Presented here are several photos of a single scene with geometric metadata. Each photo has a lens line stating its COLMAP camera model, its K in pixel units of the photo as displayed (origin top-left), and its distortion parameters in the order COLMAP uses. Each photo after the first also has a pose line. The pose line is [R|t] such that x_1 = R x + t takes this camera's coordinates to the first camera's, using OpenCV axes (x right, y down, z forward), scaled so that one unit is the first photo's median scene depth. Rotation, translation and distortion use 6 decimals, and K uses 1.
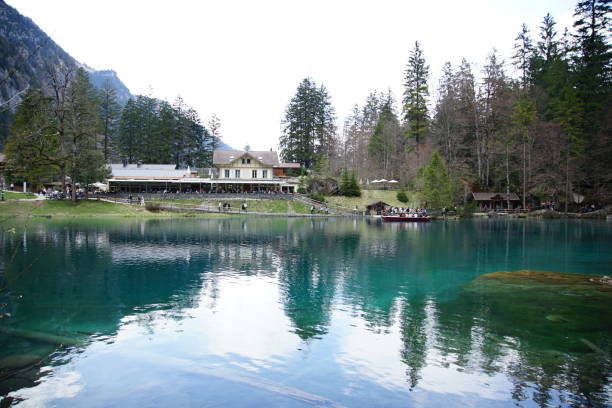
lens RADIAL K [[426.7, 0, 304.1], [0, 426.7, 207.5], [0, 0, 1]] dist [-0.127321, 0.095274]
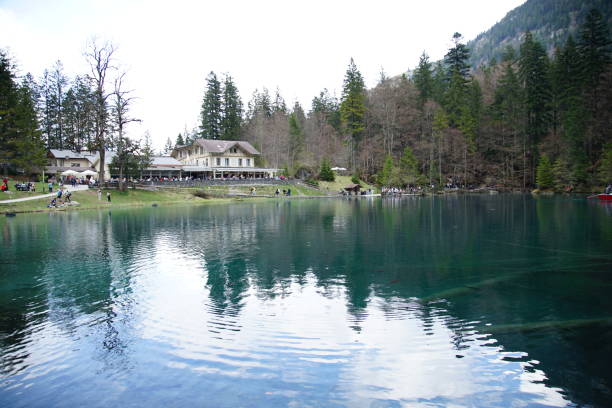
lens RADIAL K [[426.7, 0, 304.1], [0, 426.7, 207.5], [0, 0, 1]] dist [-0.127321, 0.095274]
pose [[0.860880, -0.045227, 0.506794, -0.530028], [0.029337, 0.998797, 0.039298, -0.000239], [-0.507962, -0.018963, 0.861171, -0.032624]]
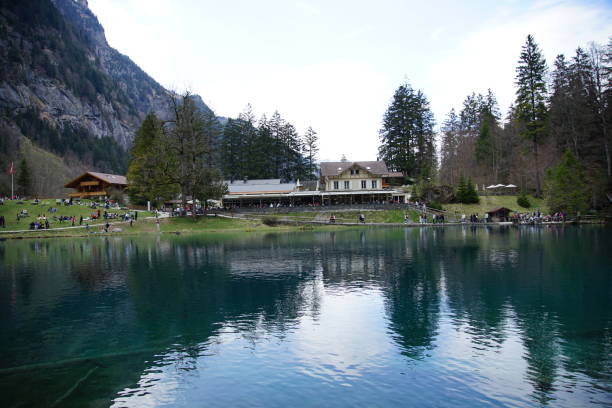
lens RADIAL K [[426.7, 0, 304.1], [0, 426.7, 207.5], [0, 0, 1]] dist [-0.127321, 0.095274]
pose [[0.981176, -0.036602, -0.189615, -0.066336], [0.031000, 0.998993, -0.032426, 0.001907], [0.190611, 0.025938, 0.981323, 0.008749]]
